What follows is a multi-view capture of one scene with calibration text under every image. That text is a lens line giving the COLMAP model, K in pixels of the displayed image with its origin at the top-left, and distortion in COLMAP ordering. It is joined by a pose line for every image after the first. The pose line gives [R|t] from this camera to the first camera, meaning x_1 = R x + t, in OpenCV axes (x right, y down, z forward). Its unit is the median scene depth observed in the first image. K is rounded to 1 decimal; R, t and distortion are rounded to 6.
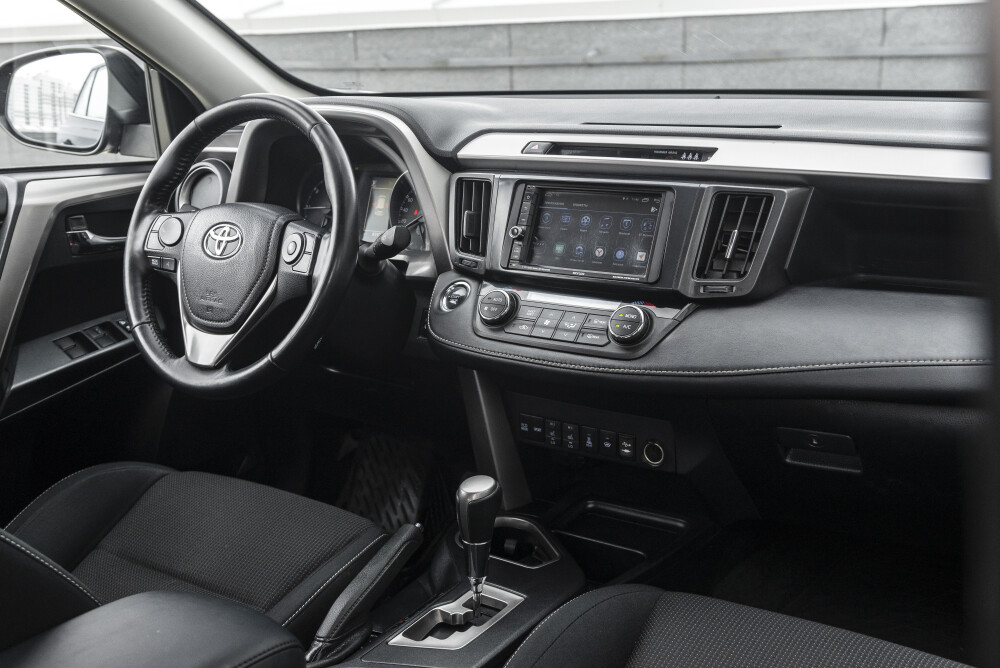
lens RADIAL K [[1090.3, 0, 500.8], [0, 1090.3, 335.2], [0, 0, 1]] dist [-0.003765, 0.000000]
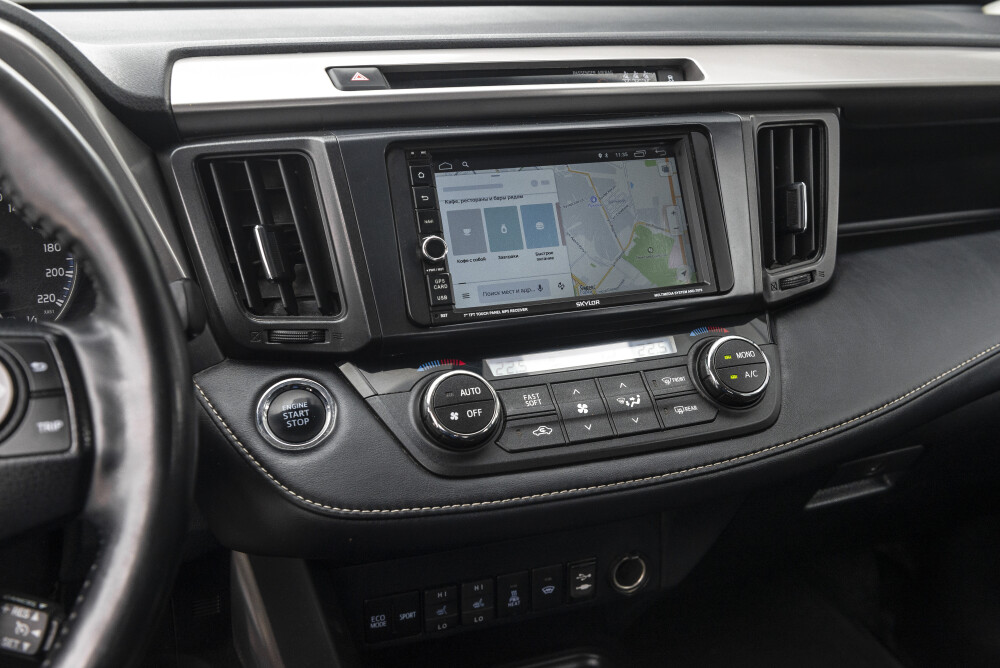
lens RADIAL K [[1090.3, 0, 496.8], [0, 1090.3, 335.5], [0, 0, 1]] dist [-0.003765, 0.000000]
pose [[0.574924, -0.211552, 0.790385, -0.347200], [0.201181, 0.972890, 0.114062, -0.102286], [-0.793088, 0.093434, 0.601899, 0.664978]]
